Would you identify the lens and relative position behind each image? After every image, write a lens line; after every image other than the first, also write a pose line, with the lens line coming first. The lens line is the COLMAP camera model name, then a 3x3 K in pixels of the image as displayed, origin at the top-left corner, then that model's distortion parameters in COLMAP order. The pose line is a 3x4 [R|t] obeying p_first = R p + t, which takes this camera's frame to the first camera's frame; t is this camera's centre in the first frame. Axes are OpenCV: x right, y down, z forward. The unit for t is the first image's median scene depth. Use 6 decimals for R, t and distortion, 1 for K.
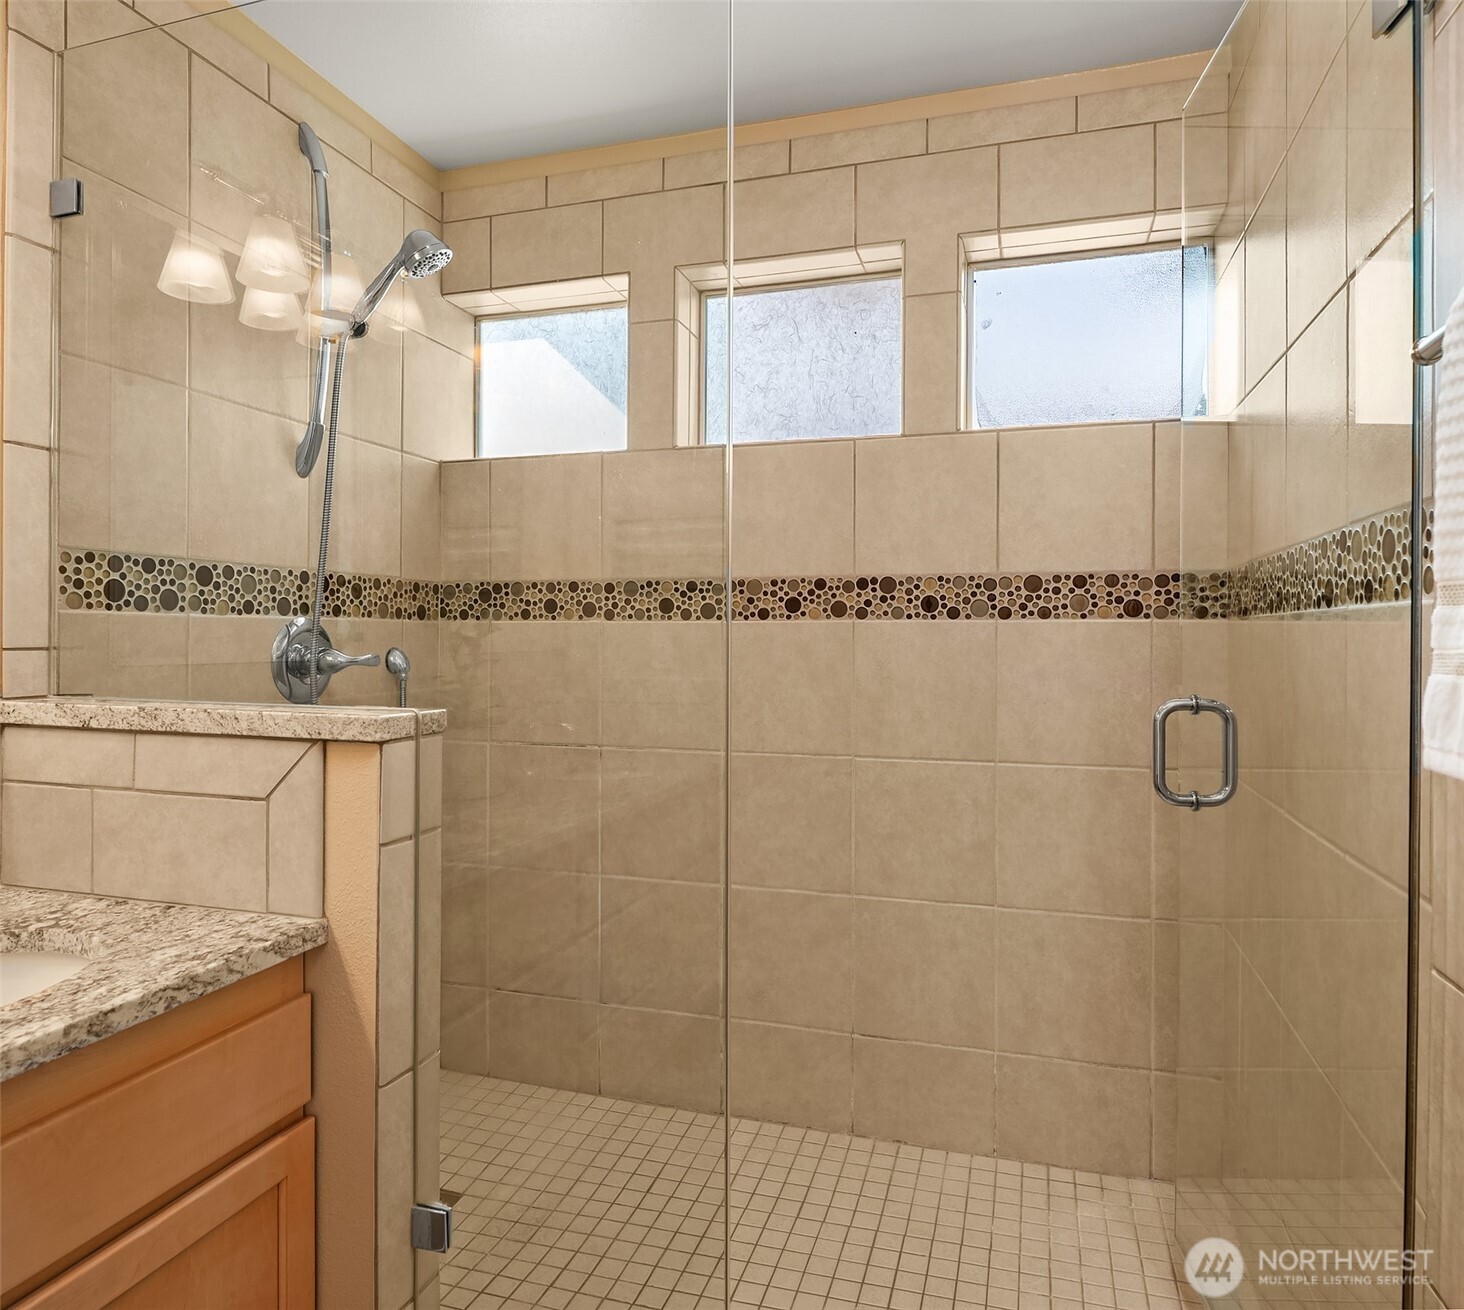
lens RADIAL K [[966.6, 0, 740.5], [0, 966.6, 632.2], [0, 0, 1]] dist [0.003248, -0.002636]
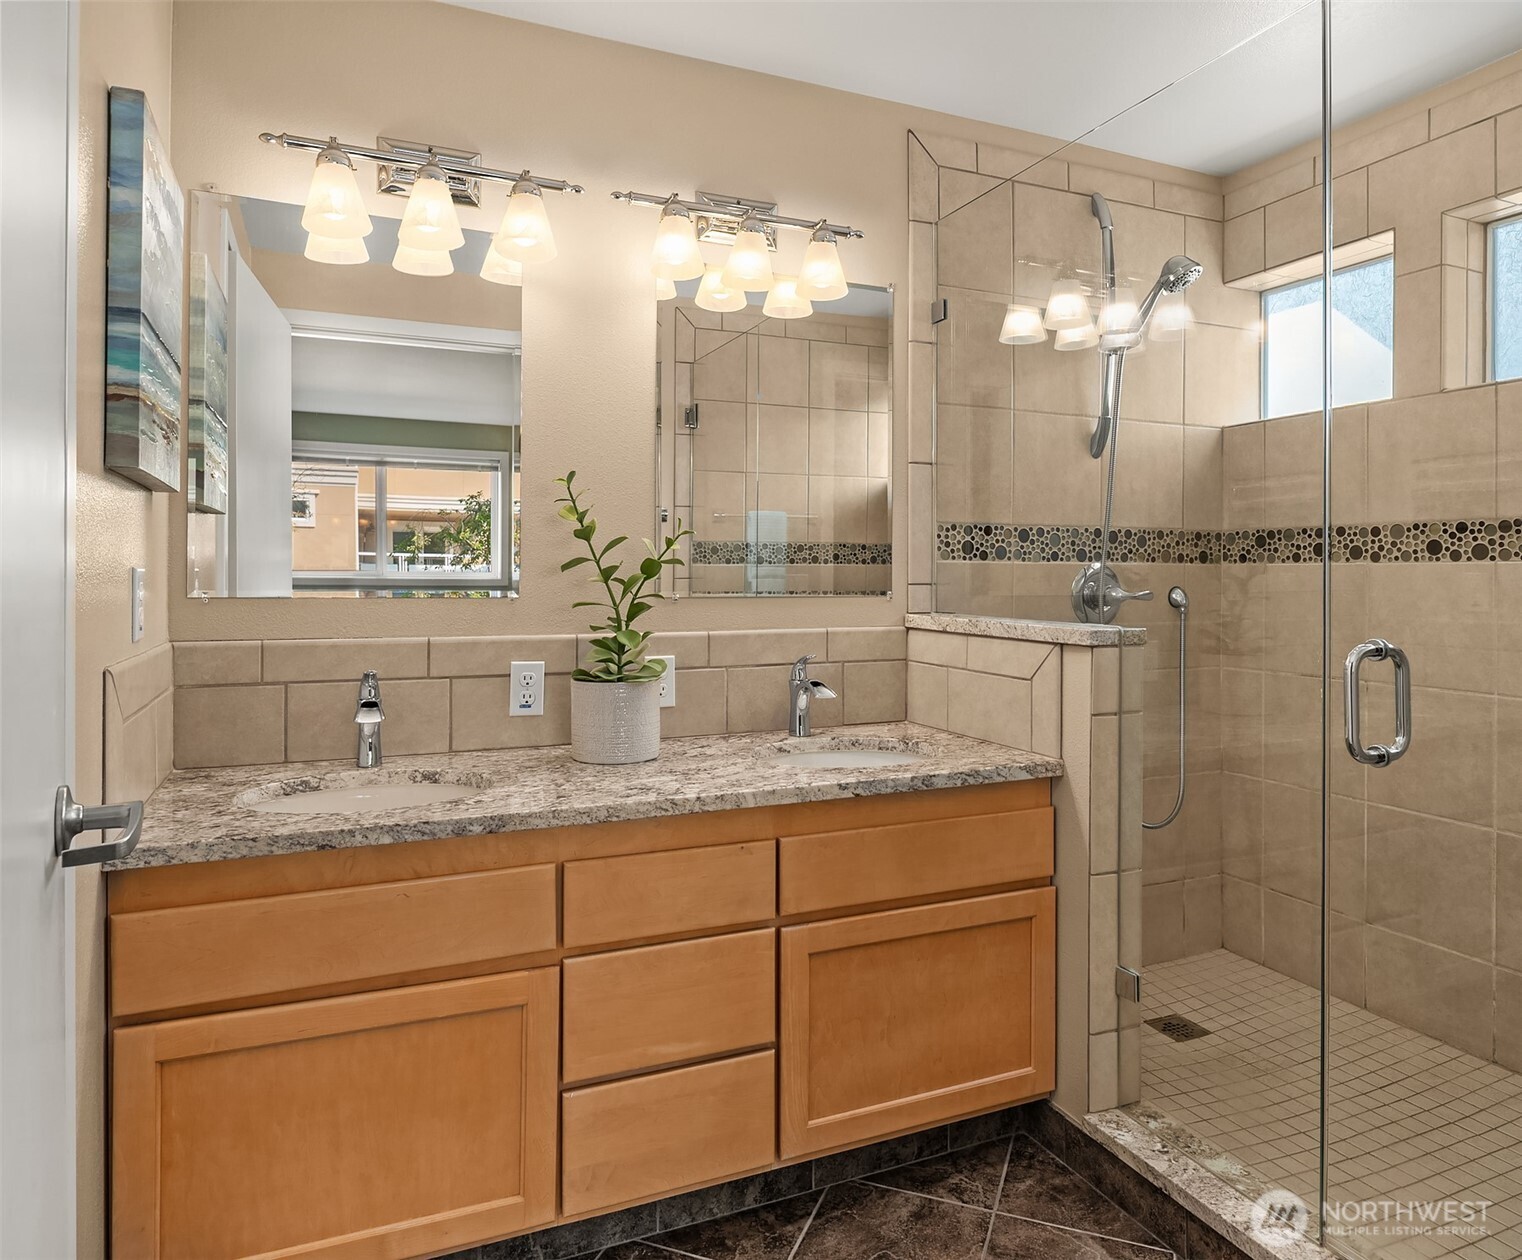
lens RADIAL K [[966.8, 0, 774.8], [0, 966.8, 570.1], [0, 0, 1]] dist [-0.004887, -0.004086]
pose [[0.661501, -0.006467, -0.749916, 0.265259], [0.001733, 0.999973, -0.007095, 0.003177], [0.749942, 0.003394, 0.661495, -0.225034]]
